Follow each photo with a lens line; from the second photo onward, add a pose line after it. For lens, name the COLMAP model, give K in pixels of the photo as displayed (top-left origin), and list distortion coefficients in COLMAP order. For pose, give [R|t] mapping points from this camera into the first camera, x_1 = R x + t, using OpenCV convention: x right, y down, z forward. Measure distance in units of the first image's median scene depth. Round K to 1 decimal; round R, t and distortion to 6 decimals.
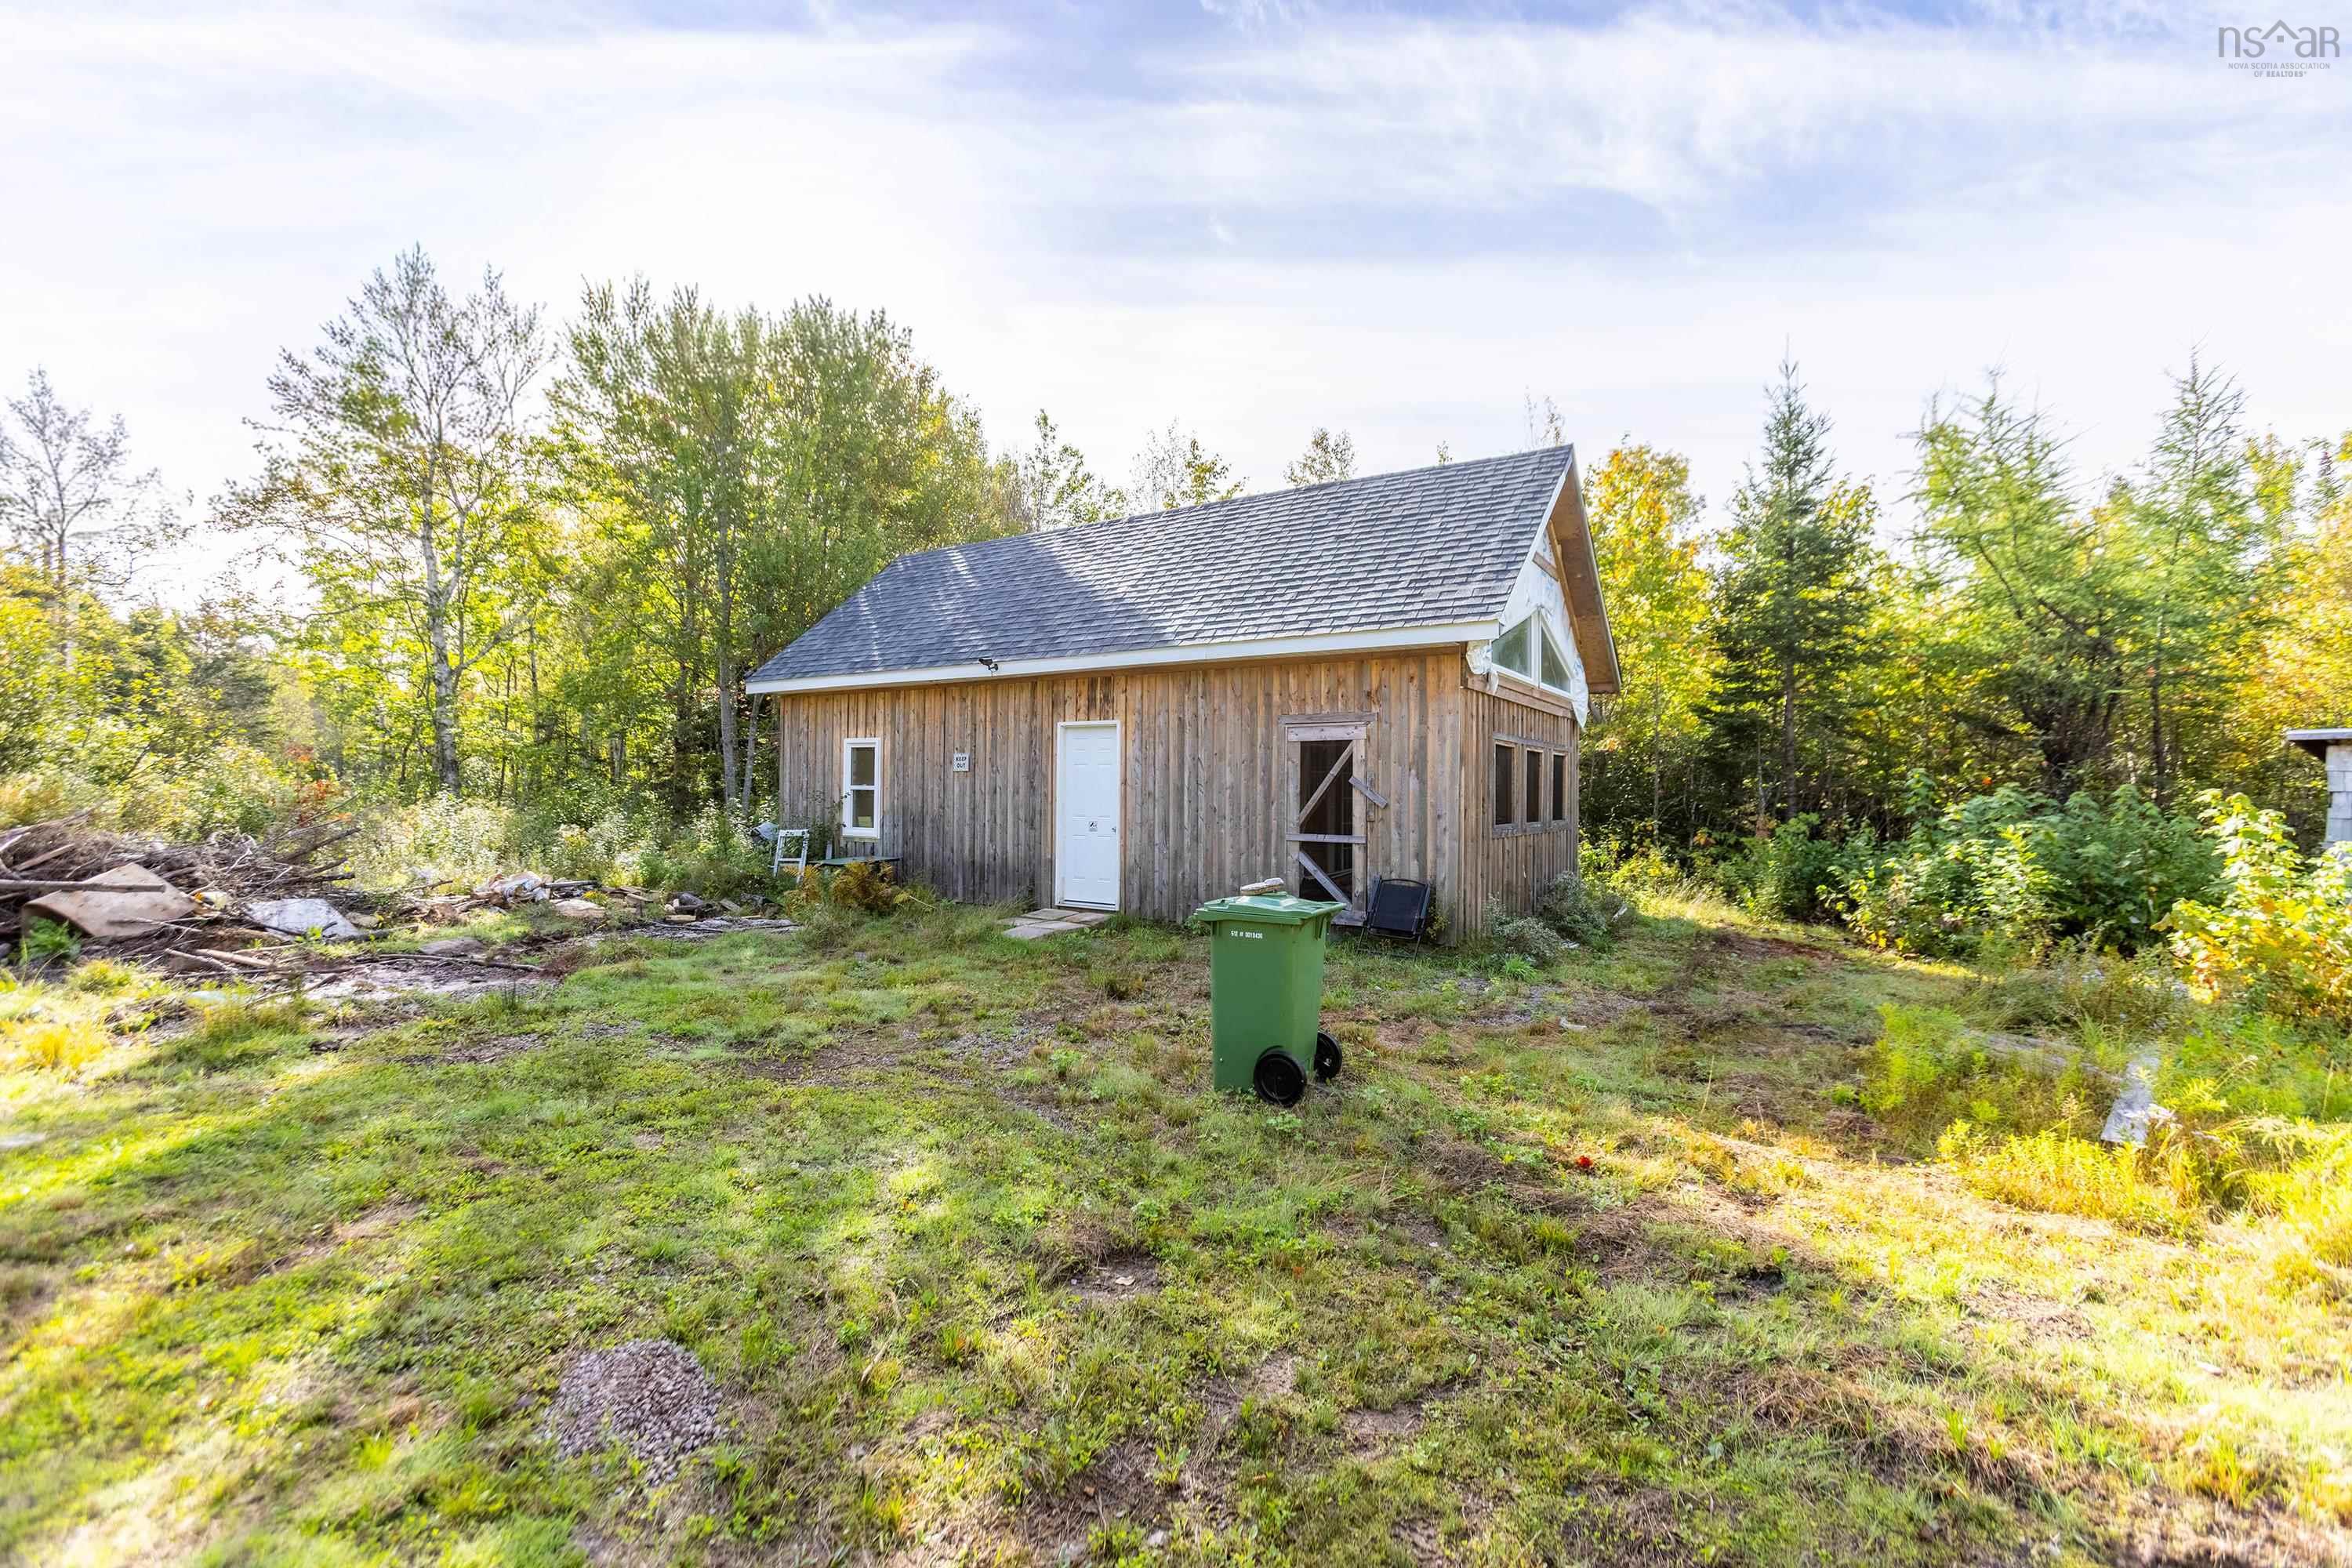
lens RADIAL K [[1040.7, 0, 1176.0], [0, 1040.7, 784.0], [0, 0, 1]] dist [-0.014050, -0.000074]
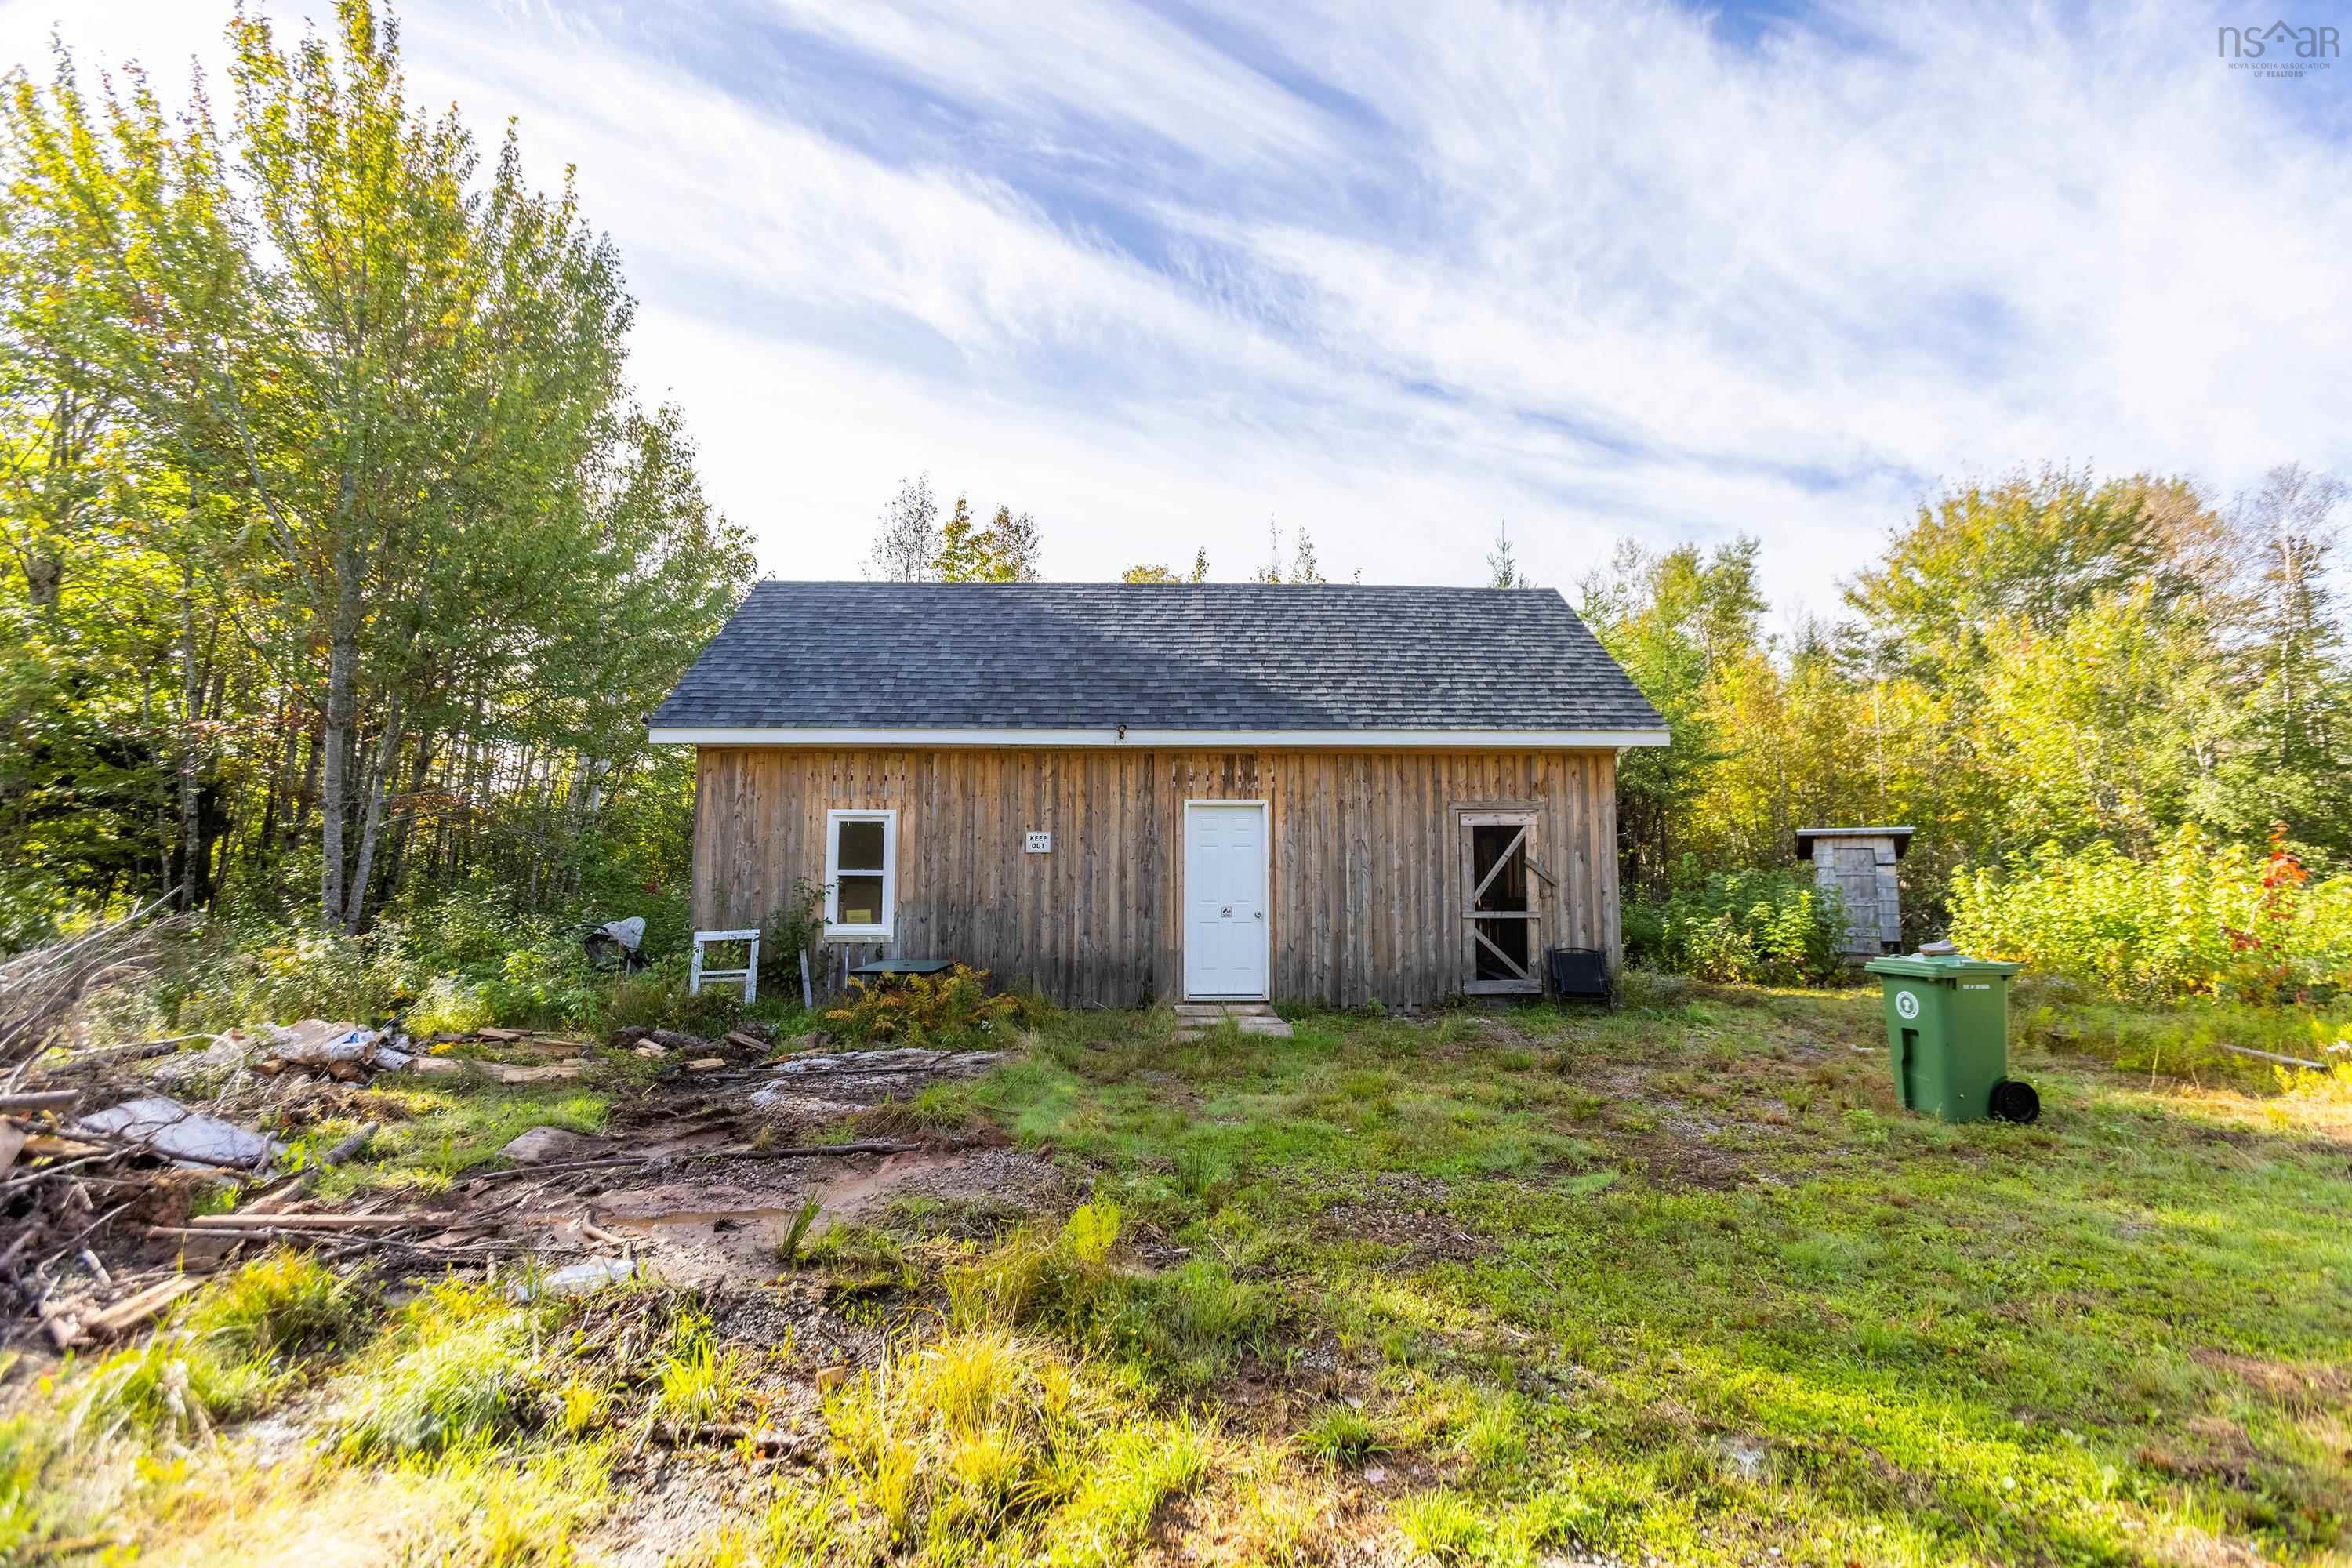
lens RADIAL K [[1040.7, 0, 1176.0], [0, 1040.7, 784.0], [0, 0, 1]] dist [-0.014050, -0.000074]
pose [[0.814259, 0.044290, 0.578809, -0.681751], [0.004593, 0.996563, -0.082717, 0.003157], [-0.580483, 0.070011, 0.811257, 0.264123]]
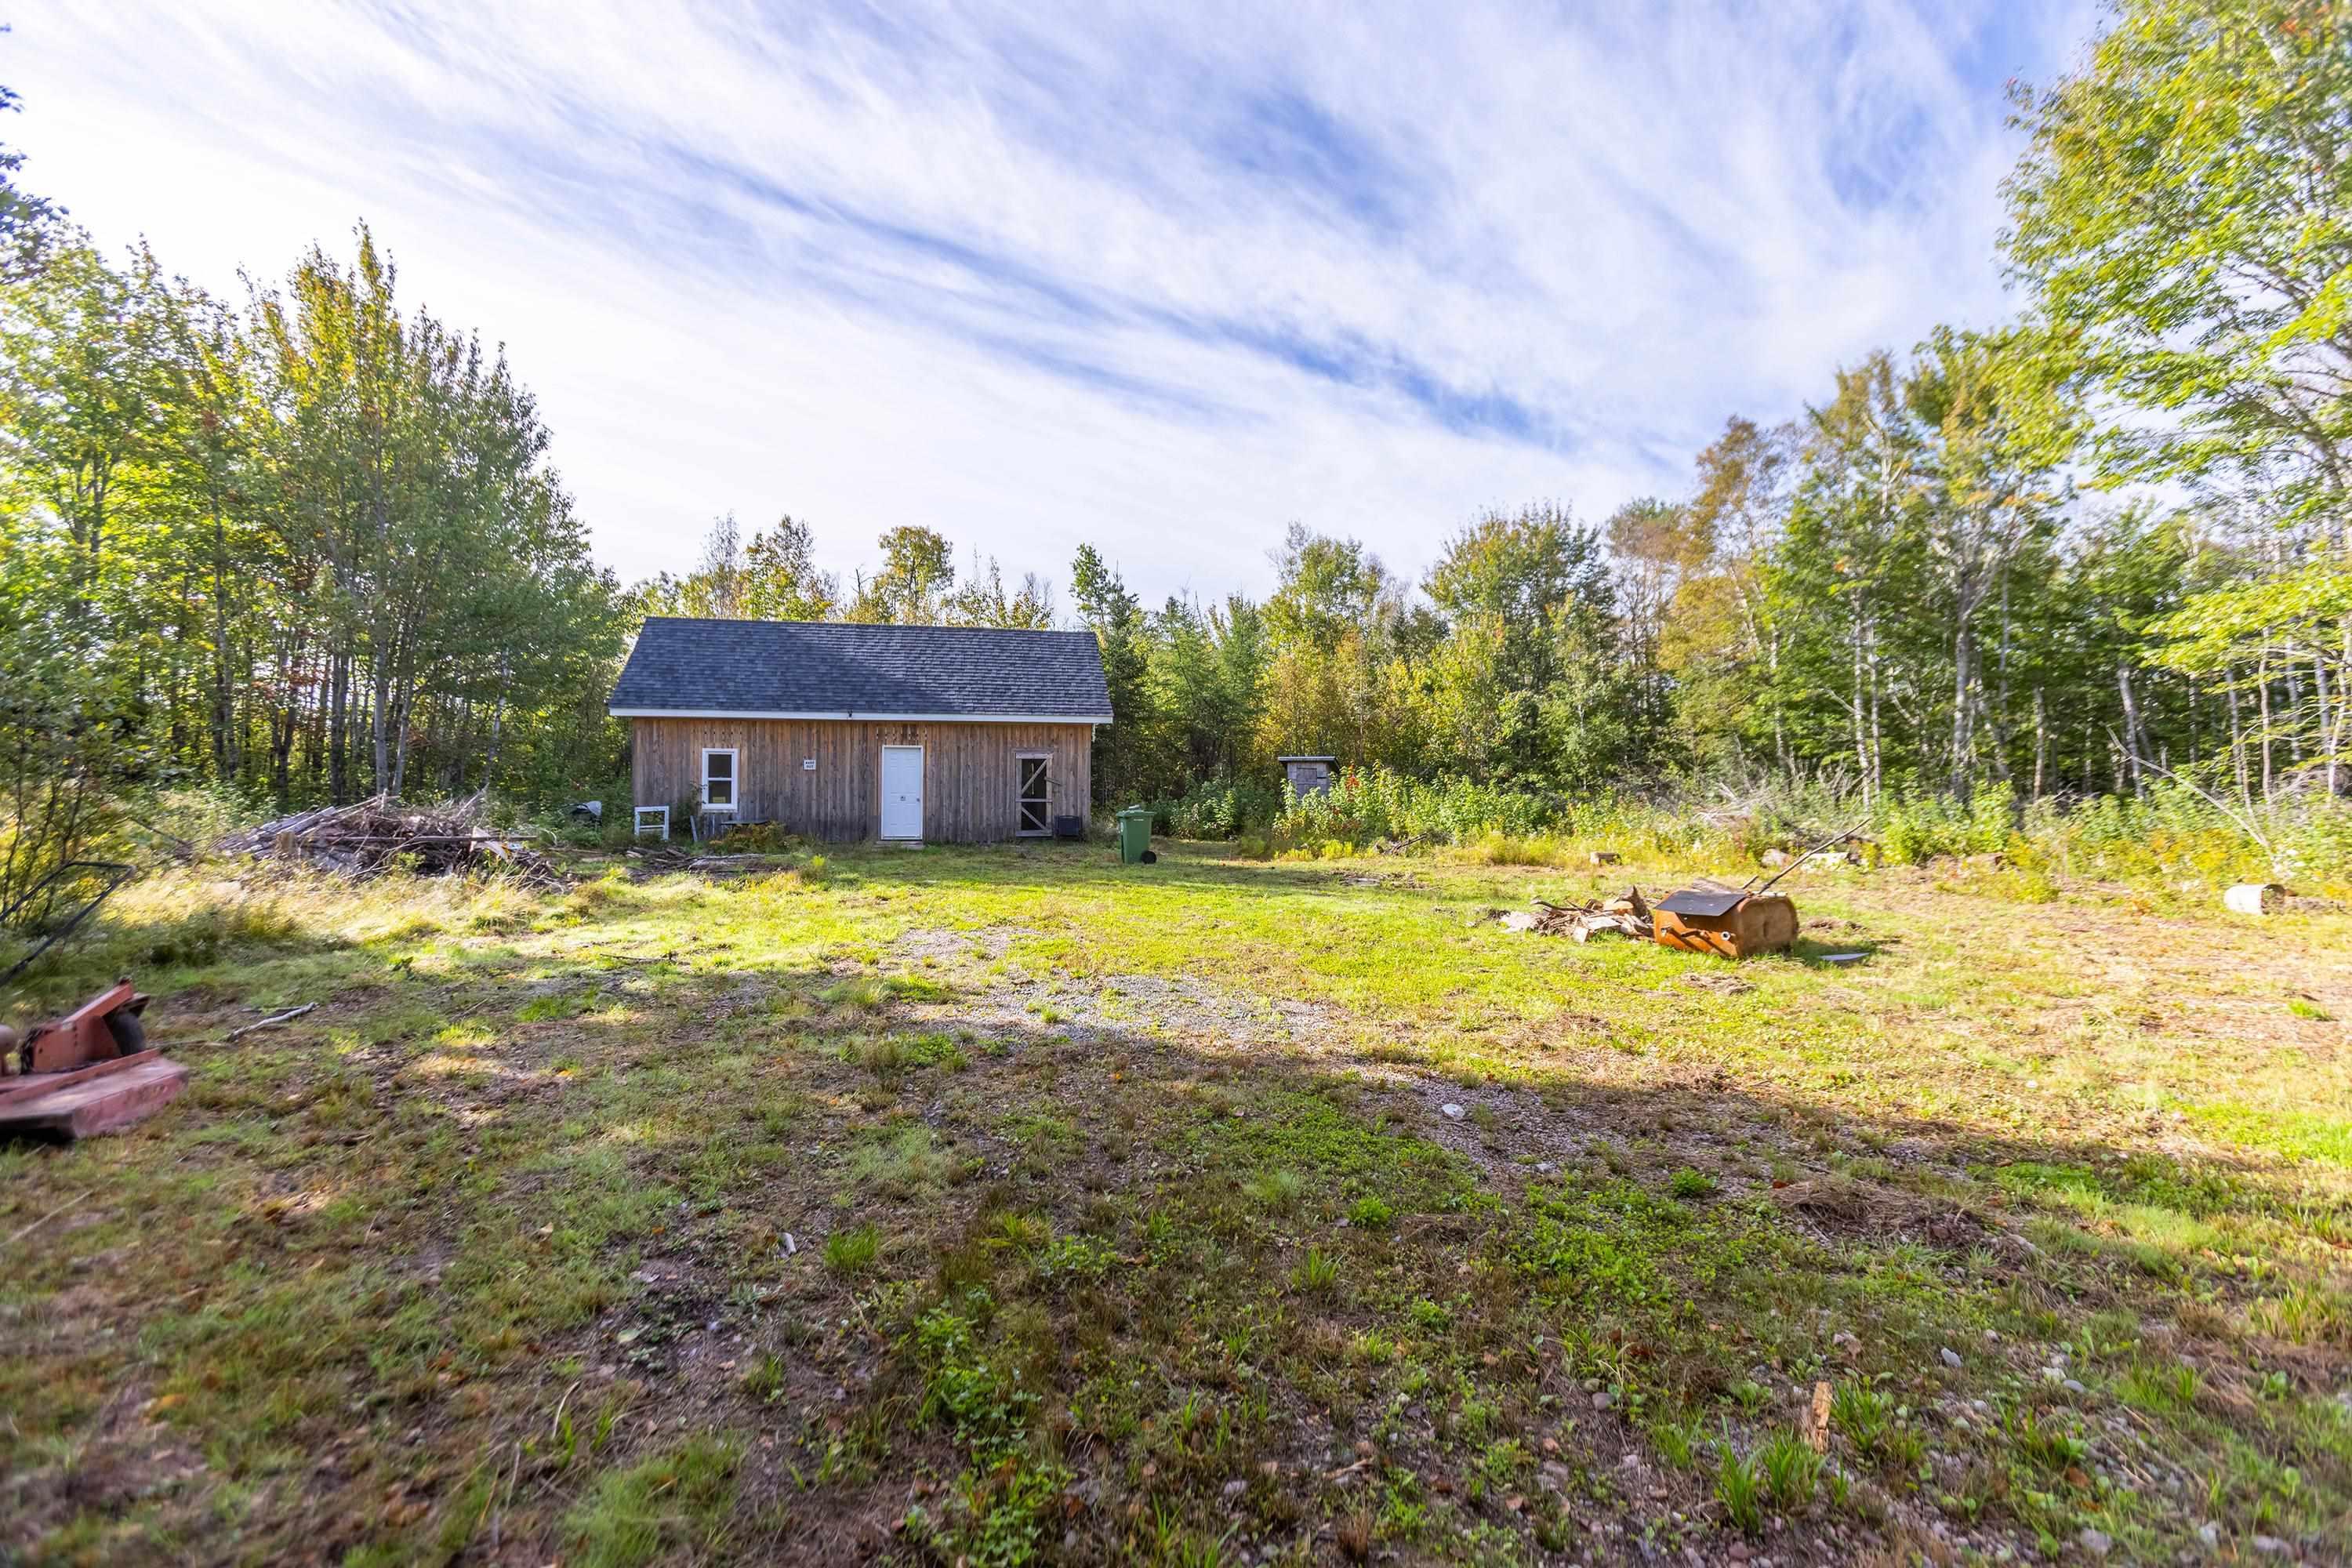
lens RADIAL K [[1110.8, 0, 1176.0], [0, 1110.8, 784.0], [0, 0, 1]] dist [0.028687, 0.000067]
pose [[0.701320, -0.002685, 0.712842, -1.263534], [-0.001334, 0.999986, 0.005078, 0.001450], [-0.712846, -0.004512, 0.701306, -0.889354]]
